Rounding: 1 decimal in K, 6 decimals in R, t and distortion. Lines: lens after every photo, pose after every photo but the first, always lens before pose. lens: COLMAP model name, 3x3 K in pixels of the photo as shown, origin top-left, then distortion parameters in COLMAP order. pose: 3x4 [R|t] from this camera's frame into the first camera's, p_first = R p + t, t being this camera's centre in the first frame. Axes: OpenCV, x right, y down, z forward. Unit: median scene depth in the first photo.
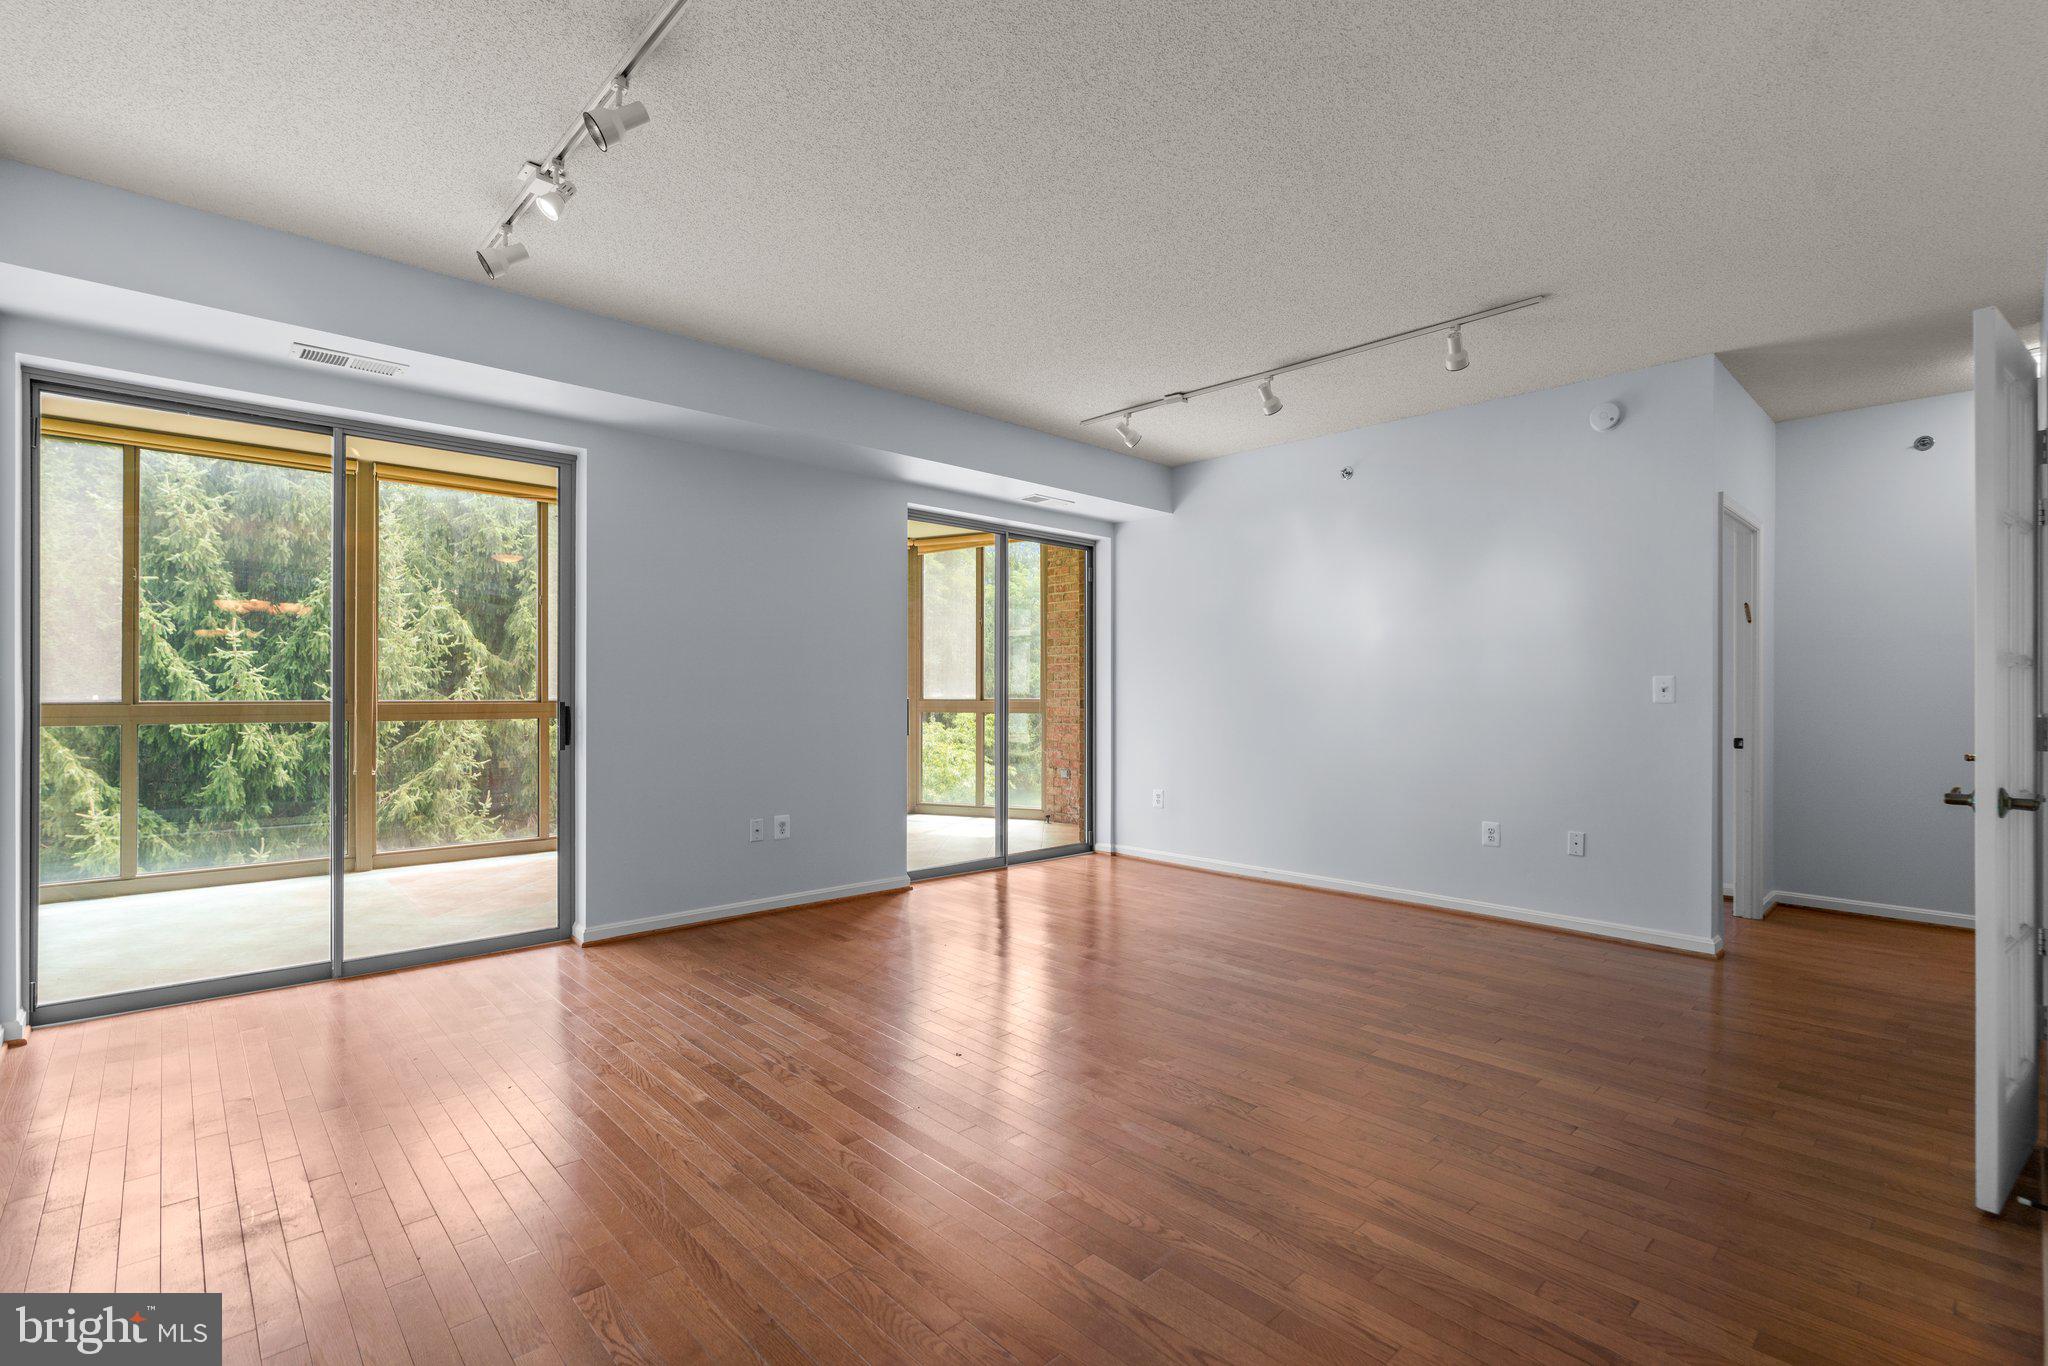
lens RADIAL K [[925.6, 0, 1028.3], [0, 925.6, 686.6], [0, 0, 1]] dist [-0.002699, 0.000028]
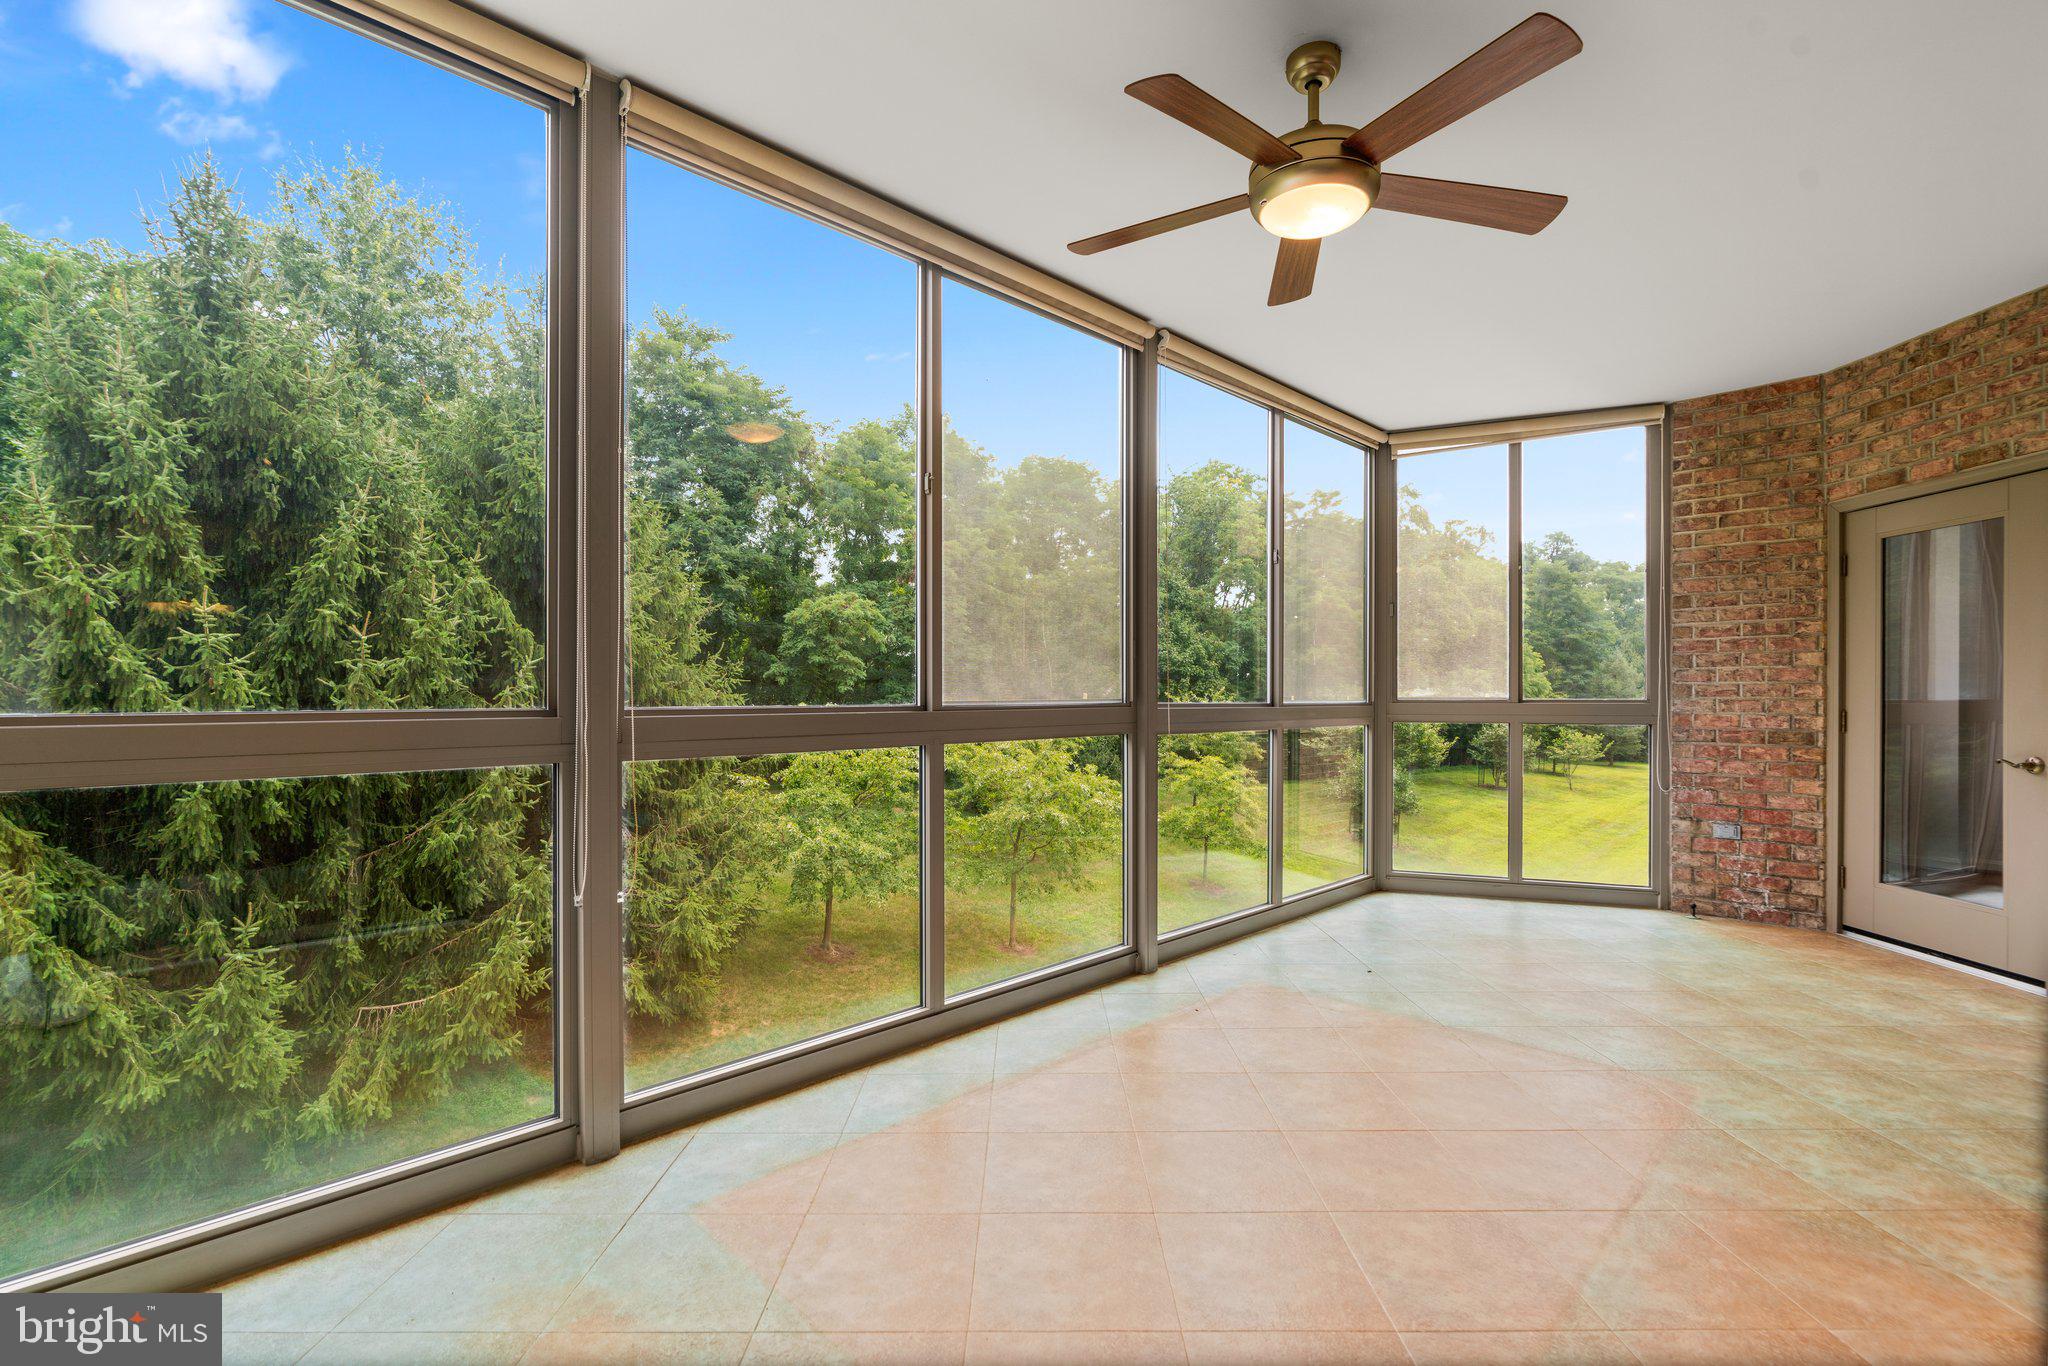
lens RADIAL K [[916.9, 0, 1024.5], [0, 916.9, 691.1], [0, 0, 1]] dist [-0.001858, -0.000069]
pose [[0.999557, -0.001577, 0.029720, -0.255048], [0.001460, 0.999991, 0.003952, 0.003267], [-0.029725, -0.003907, 0.999550, 0.282195]]
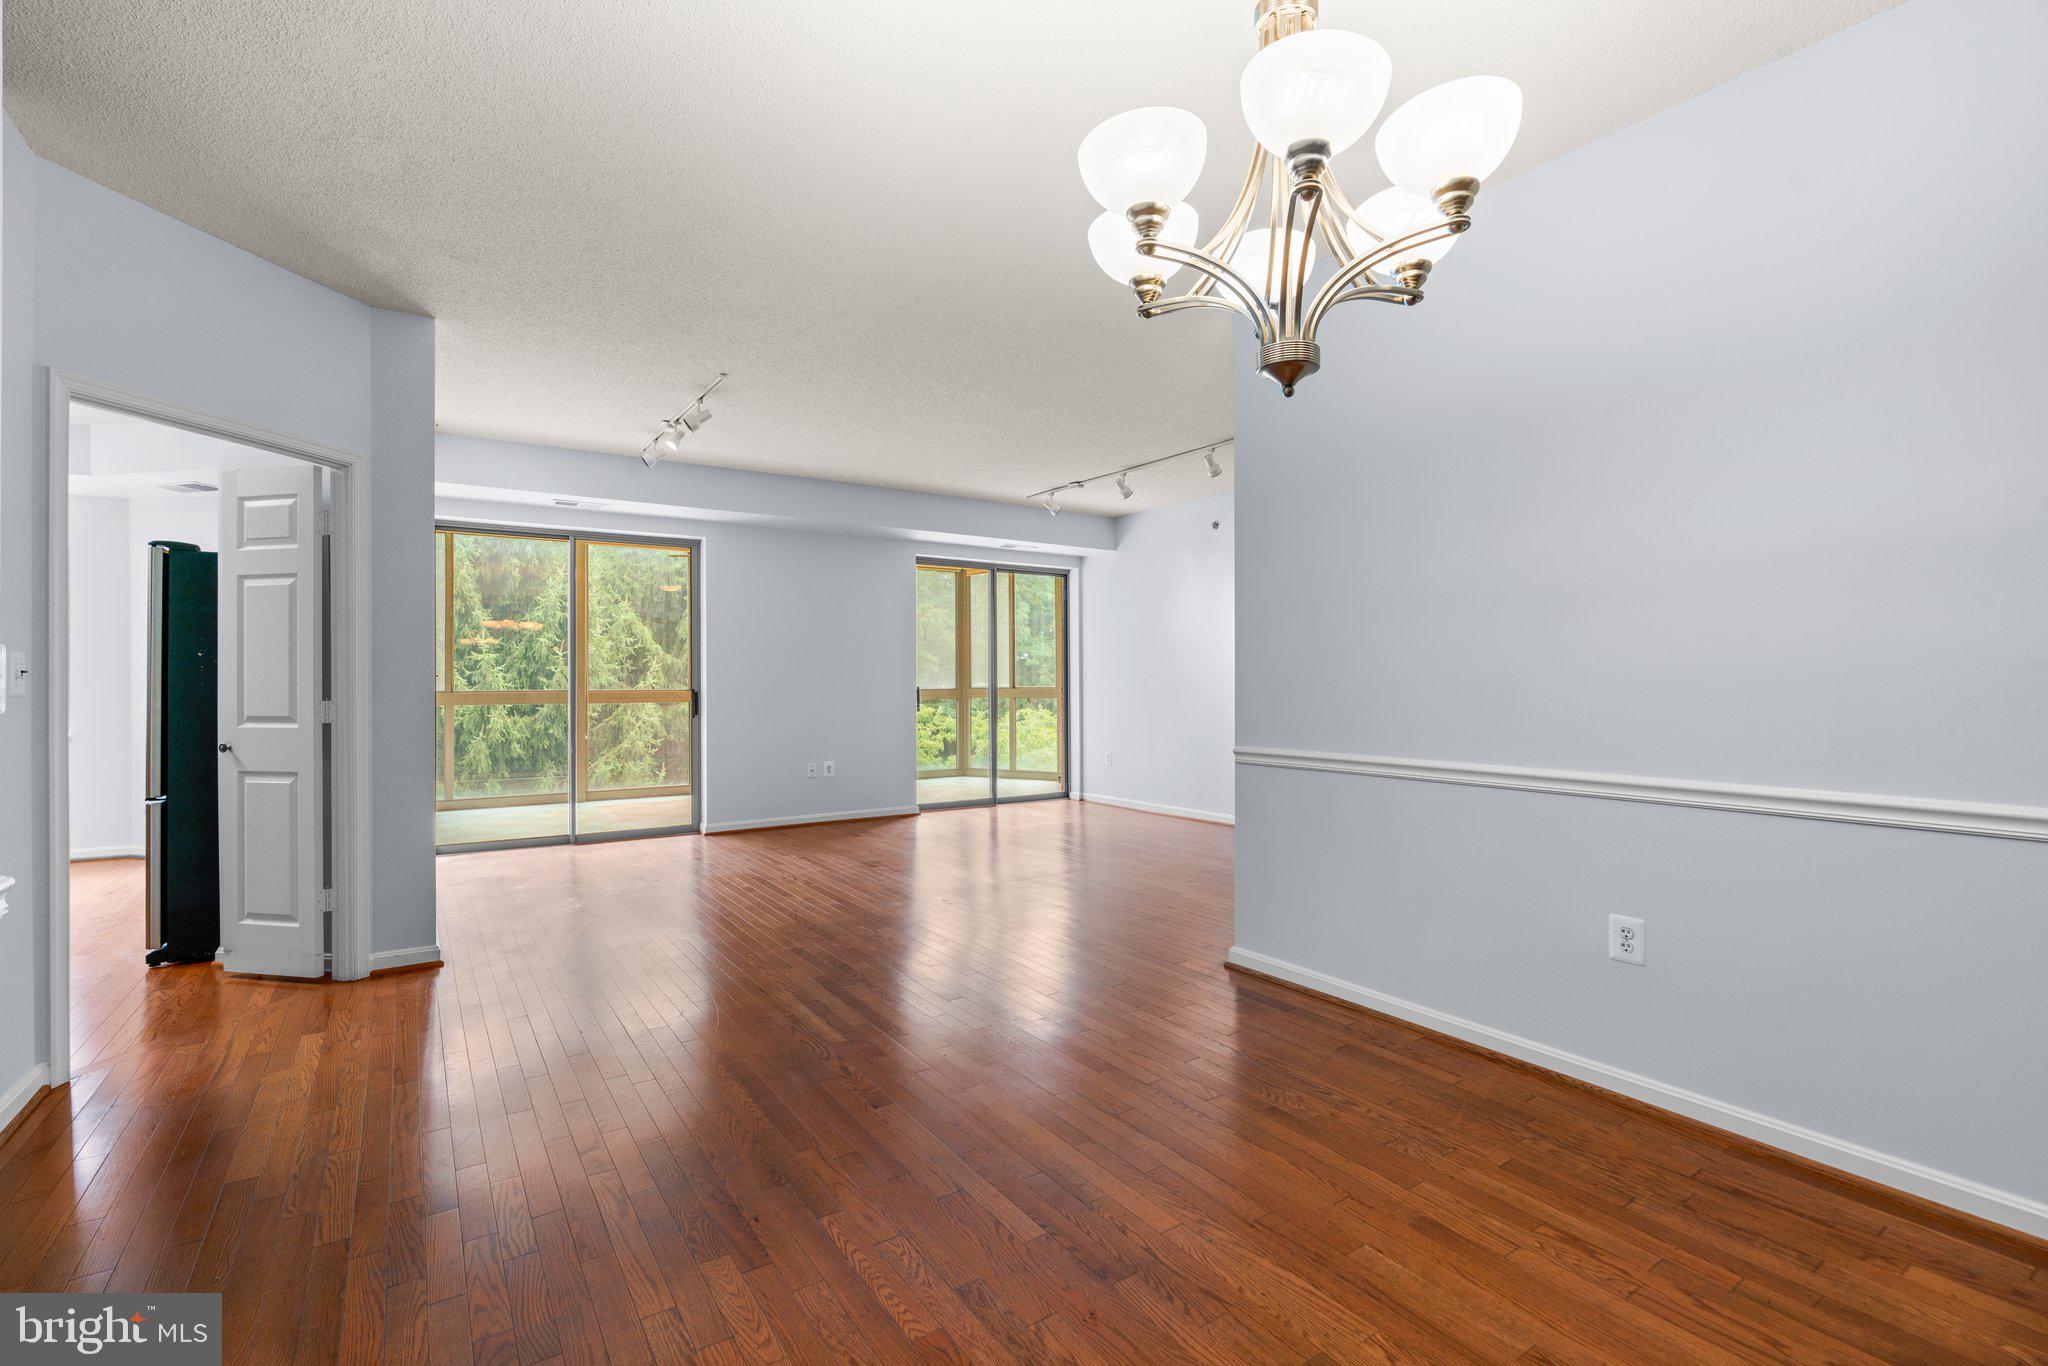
lens RADIAL K [[911.2, 0, 1023.9], [0, 911.2, 675.2], [0, 0, 1]] dist [0.001155, 0.000272]
pose [[0.987648, -0.006845, -0.156540, 0.108117], [0.006536, 0.999976, -0.002486, 0.000035], [0.156553, 0.001433, 0.987668, -0.166999]]
